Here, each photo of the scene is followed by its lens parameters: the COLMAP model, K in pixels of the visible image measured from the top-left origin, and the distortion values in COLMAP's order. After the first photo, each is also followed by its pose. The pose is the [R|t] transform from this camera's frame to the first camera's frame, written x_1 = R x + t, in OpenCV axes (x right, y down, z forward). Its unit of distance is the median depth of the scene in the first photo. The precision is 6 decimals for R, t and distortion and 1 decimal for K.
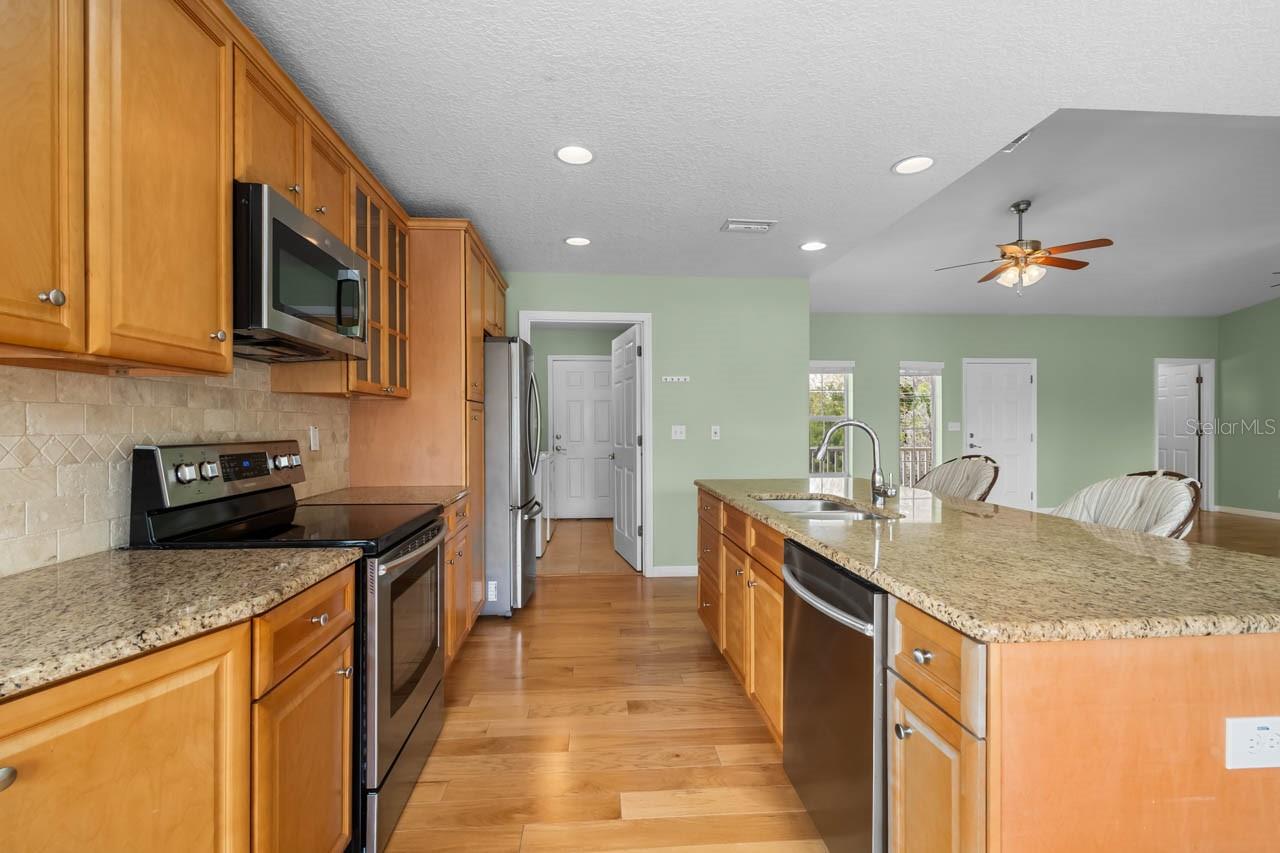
lens RADIAL K [[572.4, 0, 640.0], [0, 572.4, 426.5], [0, 0, 1]] dist [0.002928, 0.000102]
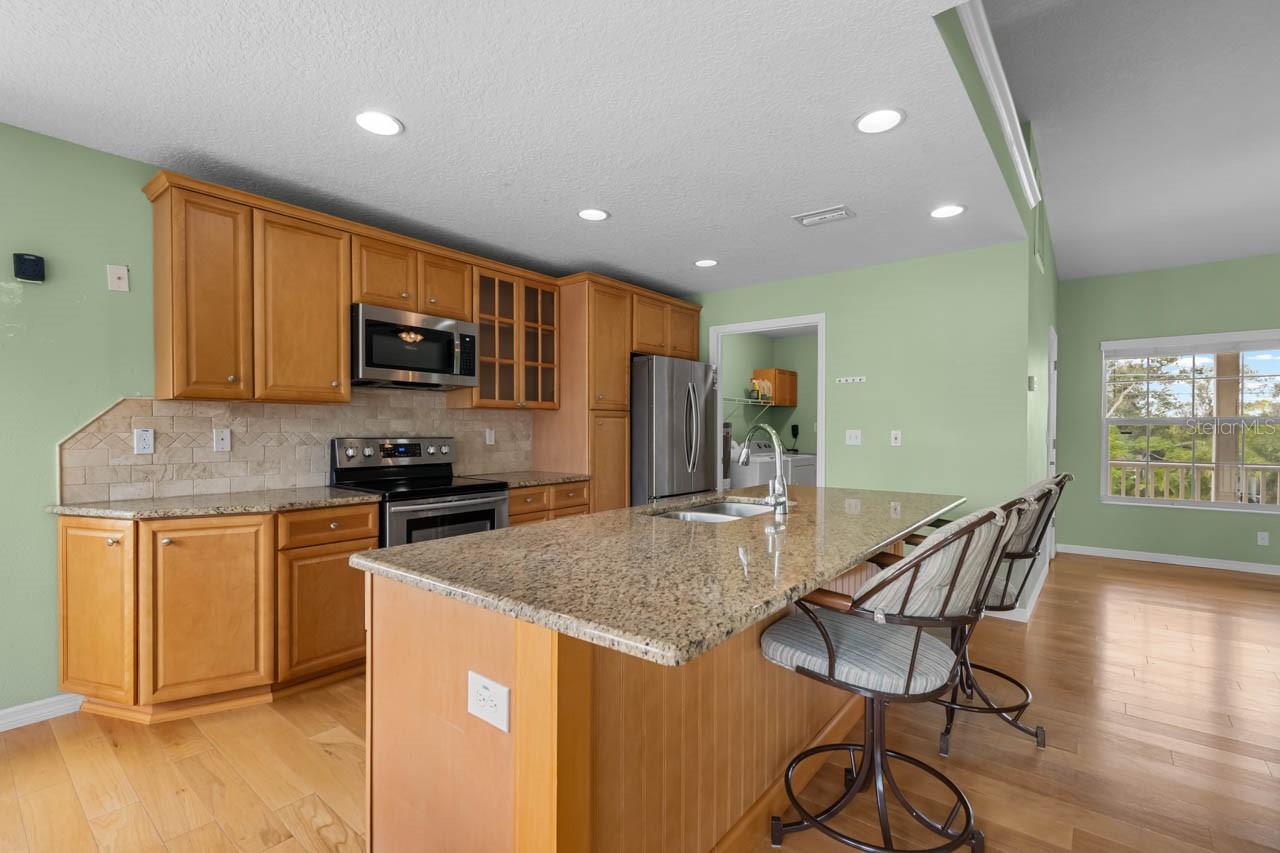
lens RADIAL K [[577.6, 0, 639.9], [0, 577.6, 434.9], [0, 0, 1]] dist [0.004949, 0.000340]
pose [[0.725214, 0.010716, -0.688440, 1.209406], [-0.004881, 0.999934, 0.010423, -0.003786], [0.688506, -0.004199, 0.725219, 0.206758]]
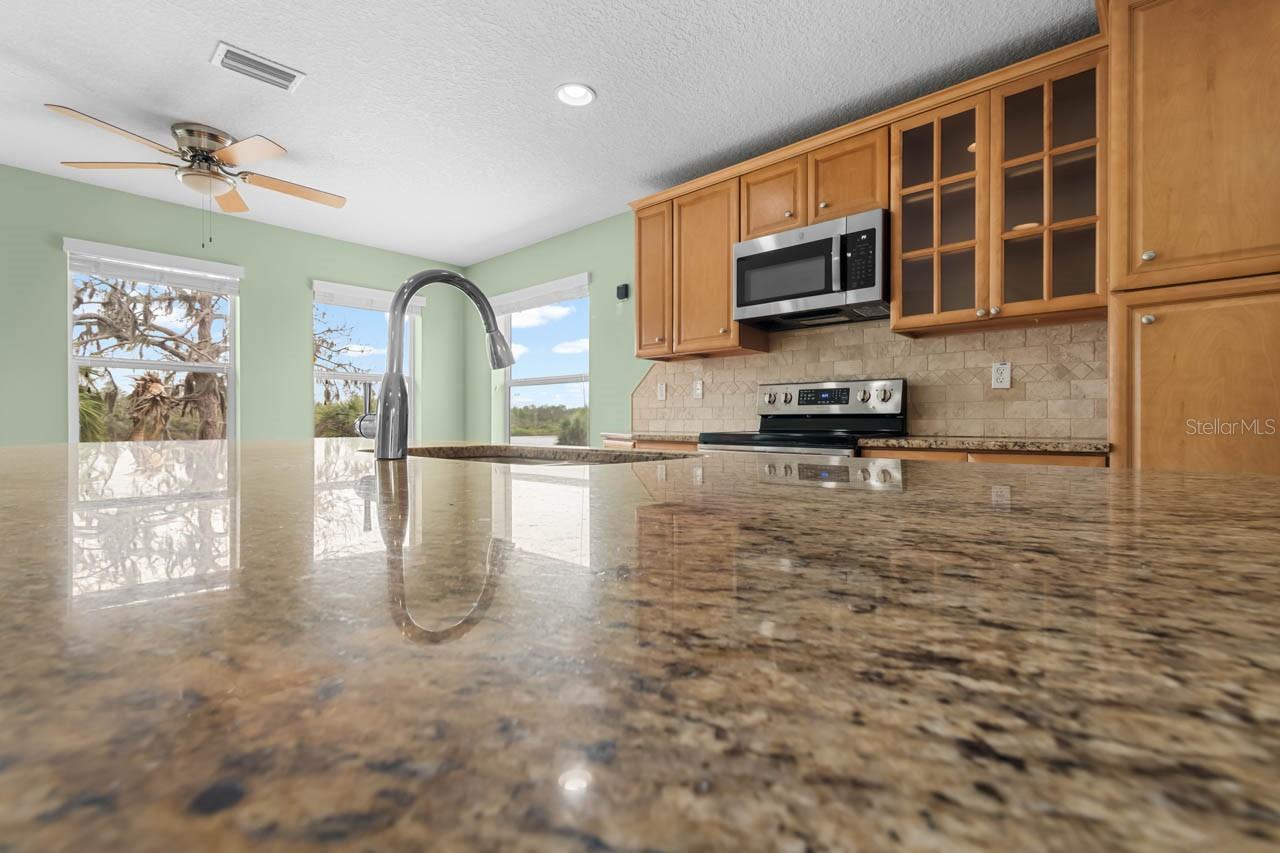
lens RADIAL K [[577.6, 0, 639.9], [0, 577.6, 434.9], [0, 0, 1]] dist [0.004949, 0.000340]
pose [[-0.731174, 0.009237, -0.682128, 0.779841], [-0.005313, 0.999801, 0.019233, 0.155037], [0.682170, 0.017687, -0.730979, 1.932870]]
